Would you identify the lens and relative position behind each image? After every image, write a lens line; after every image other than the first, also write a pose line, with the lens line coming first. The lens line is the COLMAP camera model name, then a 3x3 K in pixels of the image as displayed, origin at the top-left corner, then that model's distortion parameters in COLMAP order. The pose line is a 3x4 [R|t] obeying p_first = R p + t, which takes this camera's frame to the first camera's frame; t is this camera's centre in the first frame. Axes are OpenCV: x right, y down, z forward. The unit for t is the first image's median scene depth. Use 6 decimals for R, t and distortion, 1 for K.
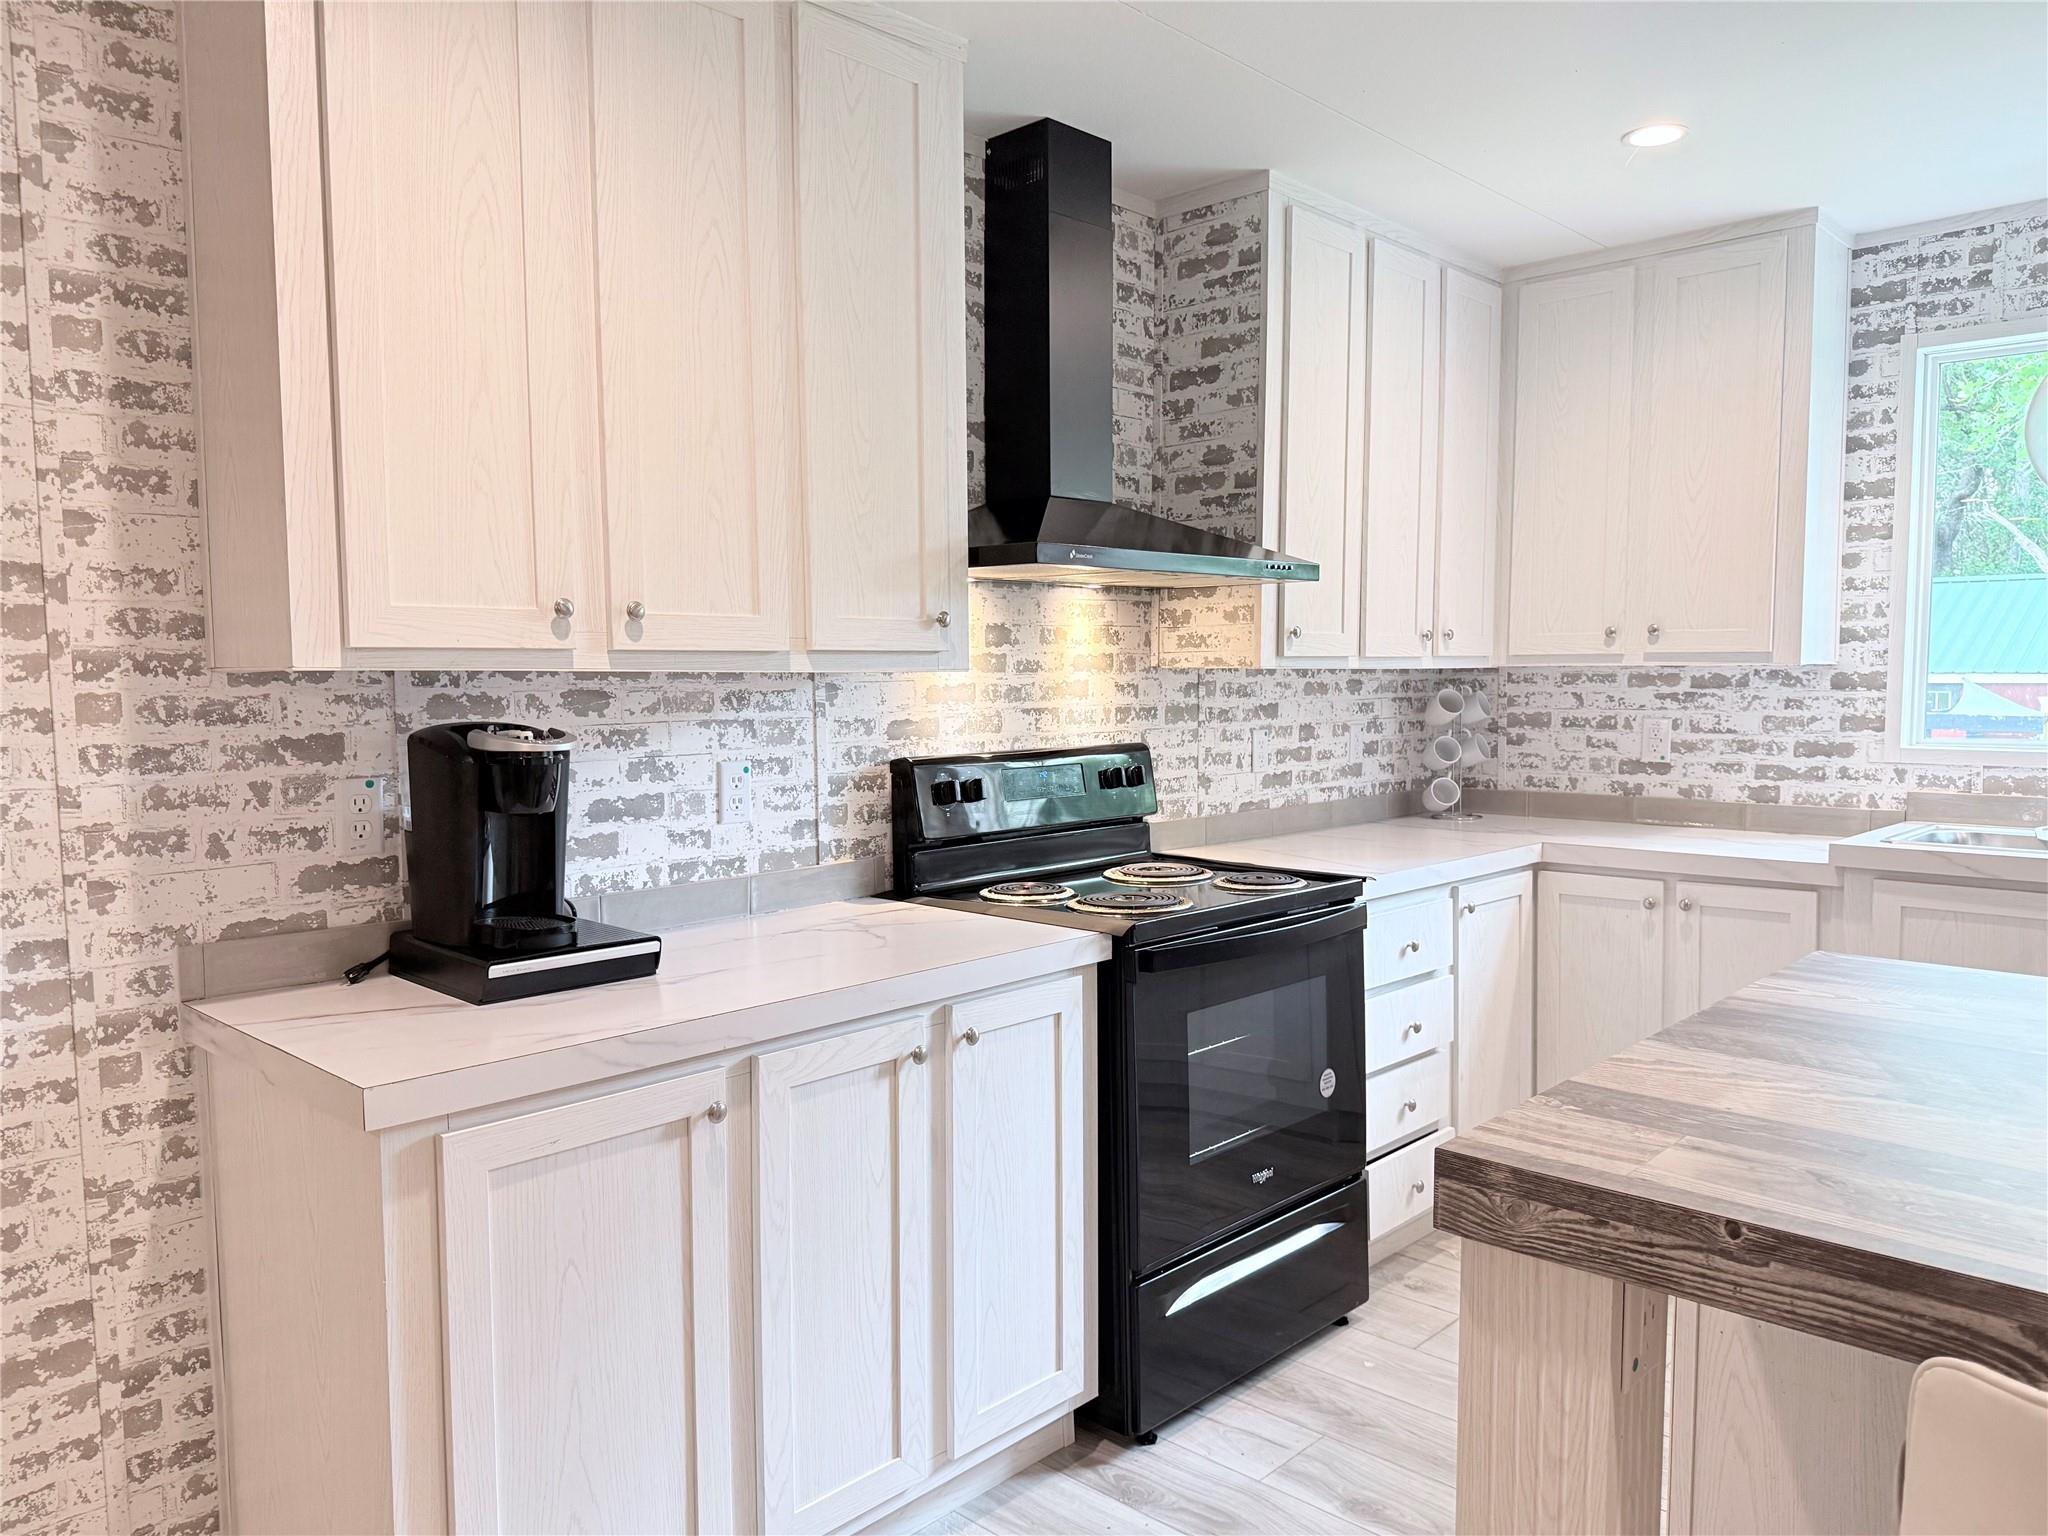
lens RADIAL K [[1469.0, 0, 1024.9], [0, 1469.0, 775.7], [0, 0, 1]] dist [0.093305, -0.124107]
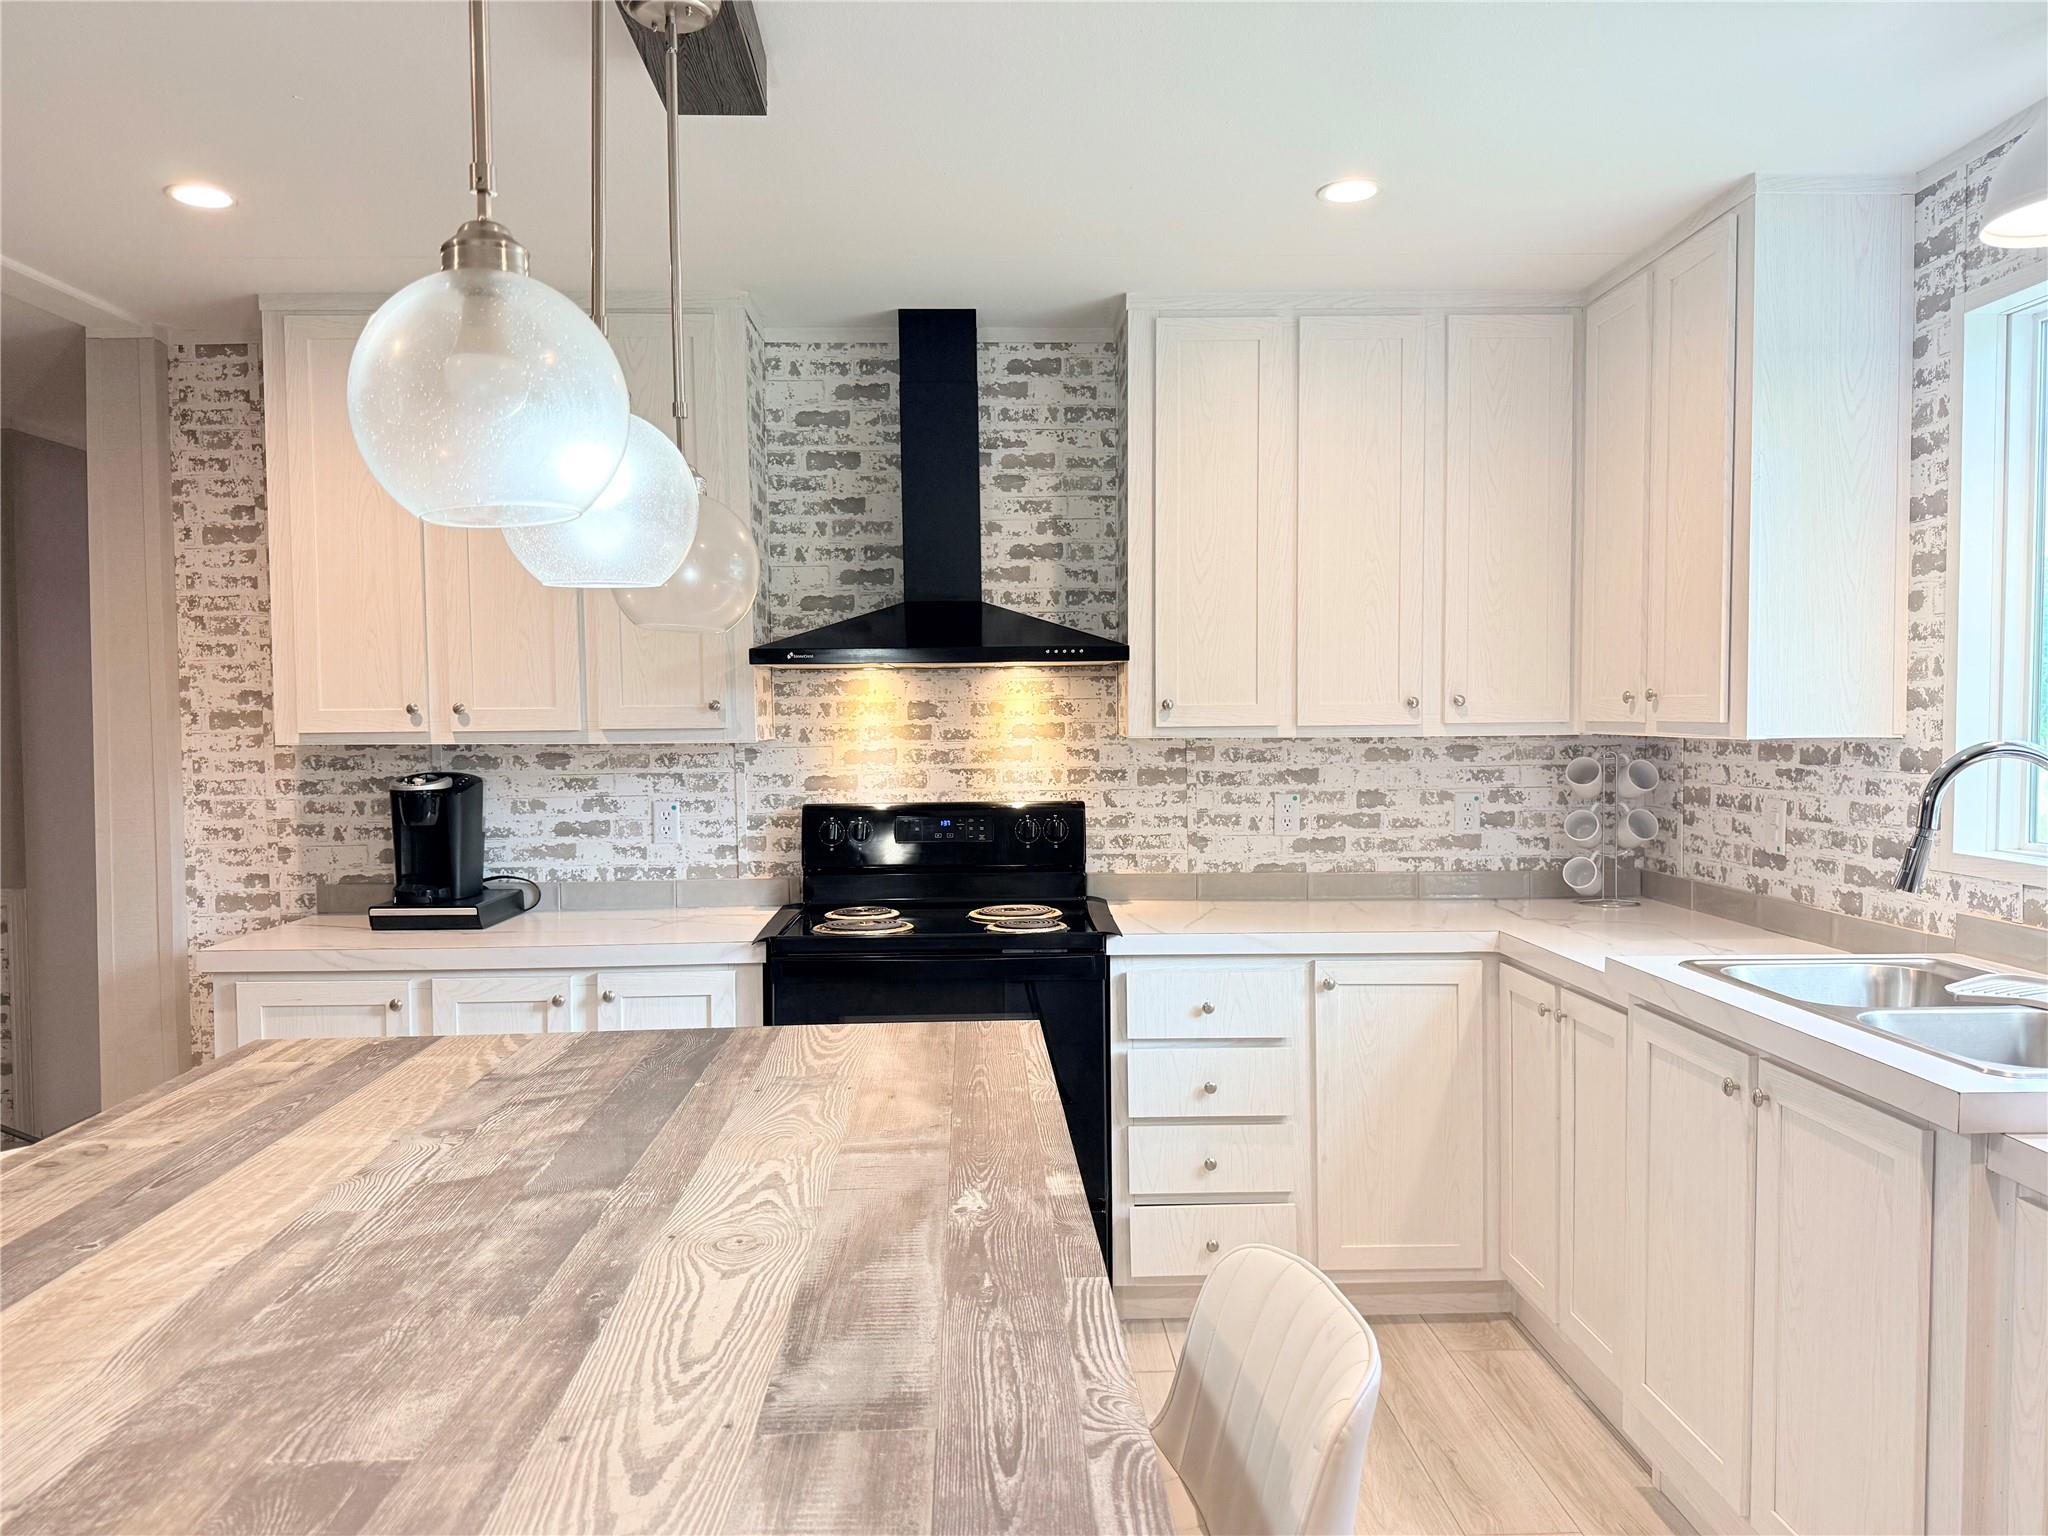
lens RADIAL K [[1462.3, 0, 1007.0], [0, 1462.3, 771.5], [0, 0, 1]] dist [0.087641, -0.107423]
pose [[0.702342, 0.026906, -0.711331, 0.802137], [-0.045625, 0.998932, -0.007264, -0.033002], [0.710376, 0.037556, 0.702820, 0.156689]]
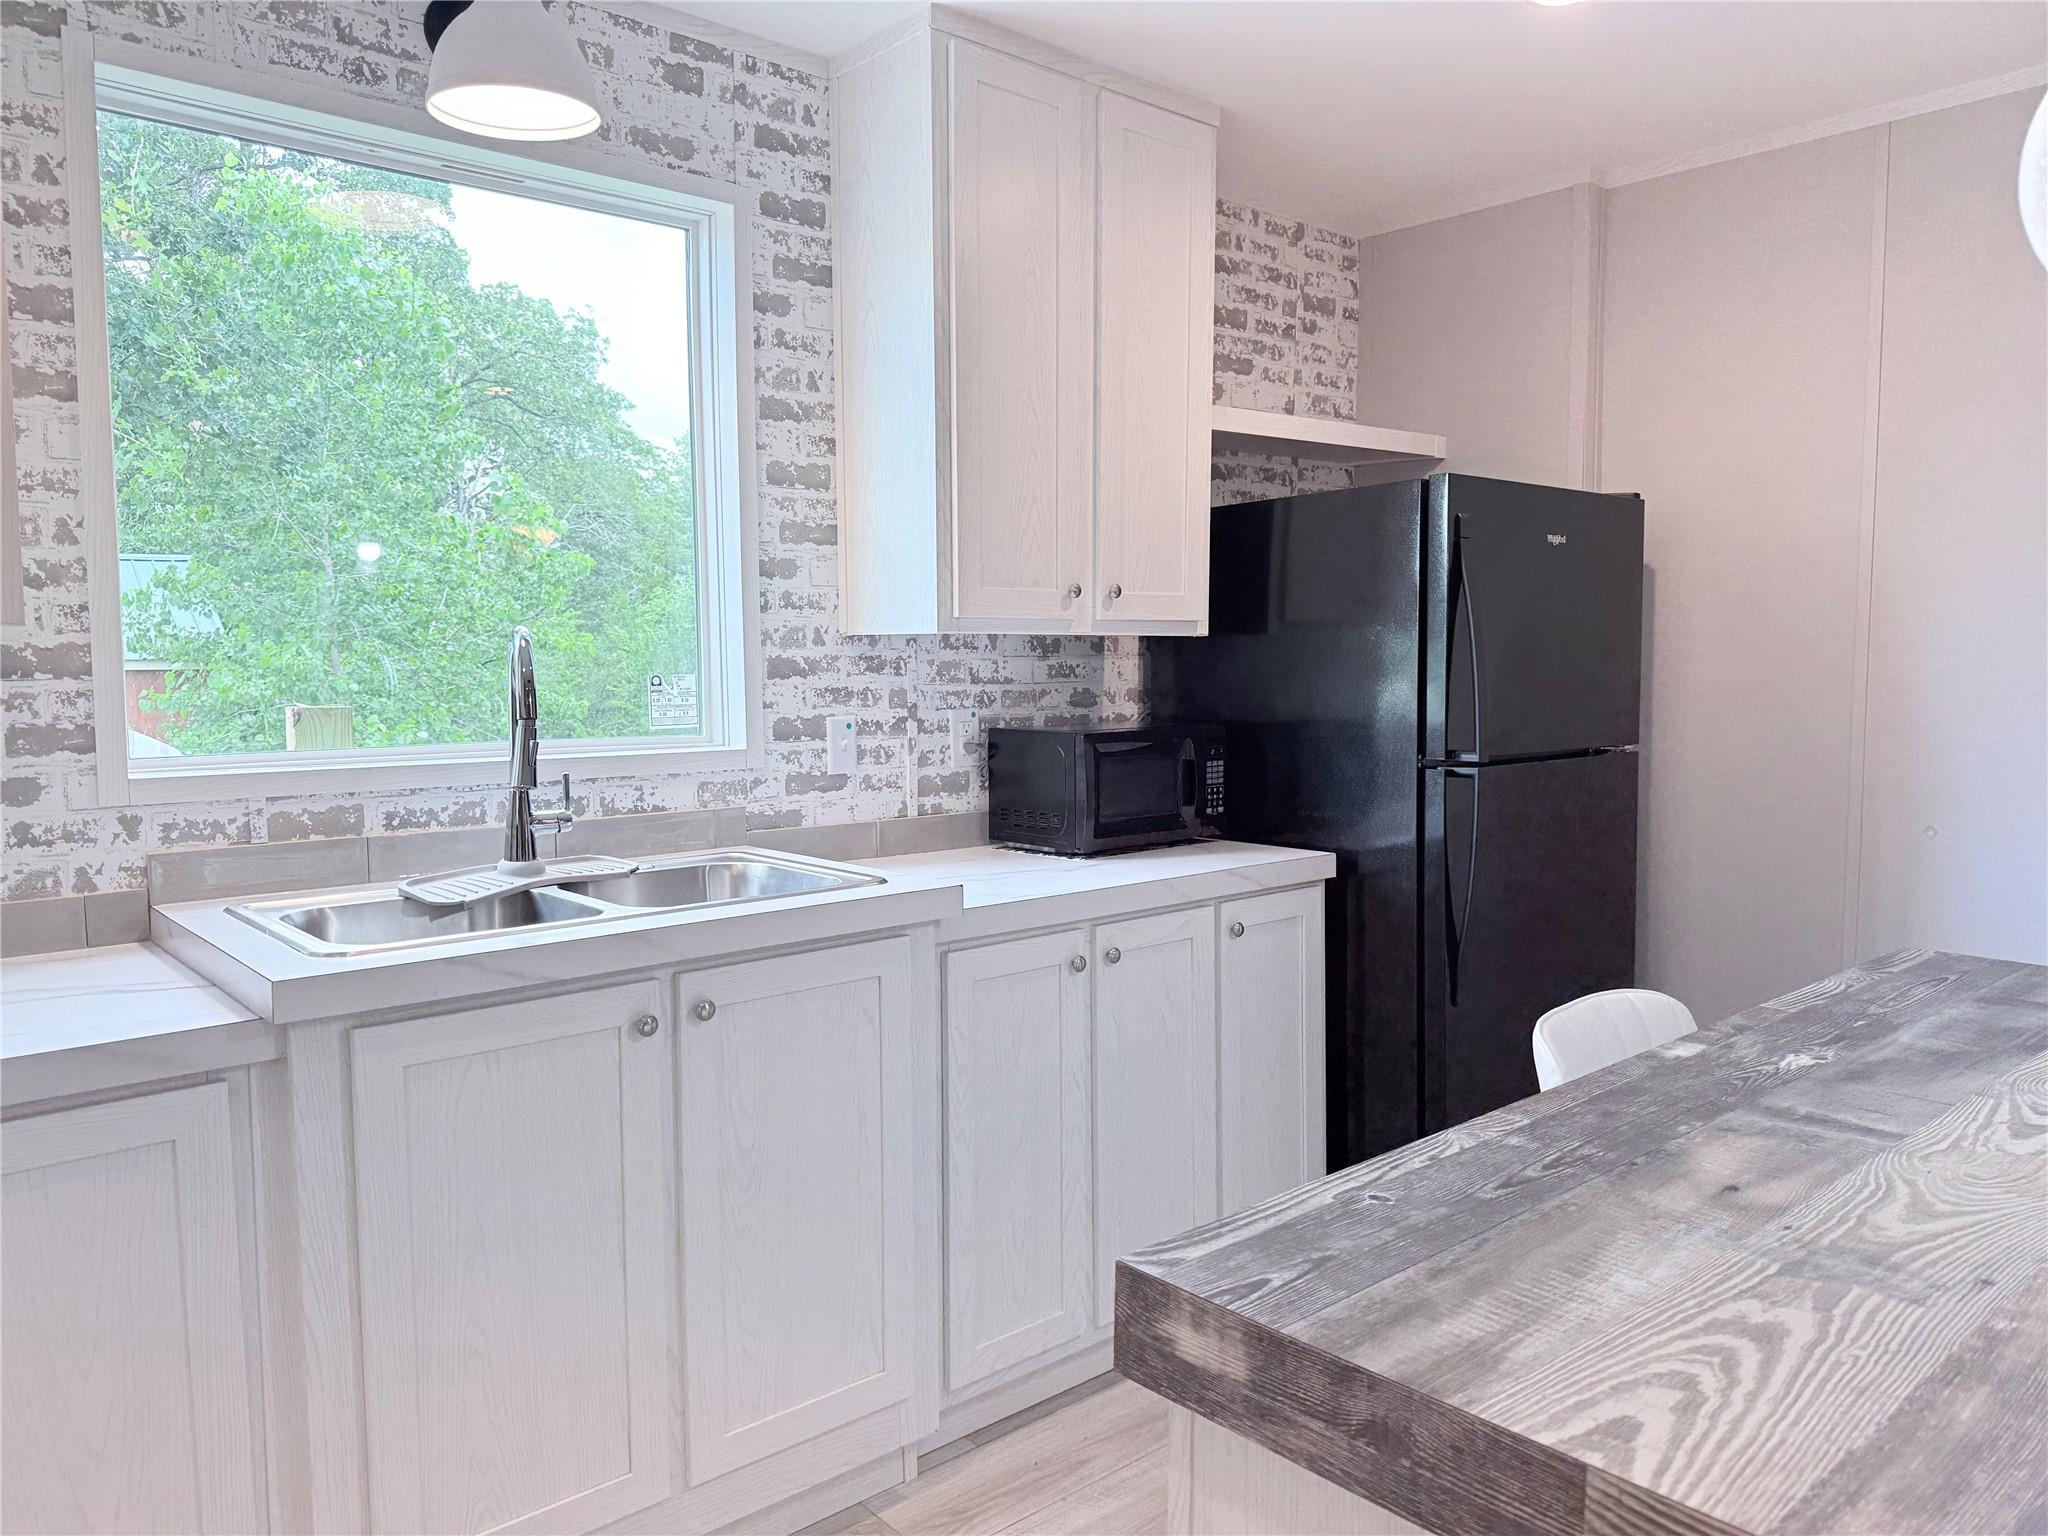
lens RADIAL K [[1439.8, 0, 1024.0], [0, 1439.8, 768.0], [0, 0, 1]] dist [0.098863, -0.103145]
pose [[0.082883, -0.075171, 0.993720, 0.063522], [0.068146, 0.995244, 0.069603, -0.039690], [-0.994227, 0.061949, 0.087612, 0.632624]]
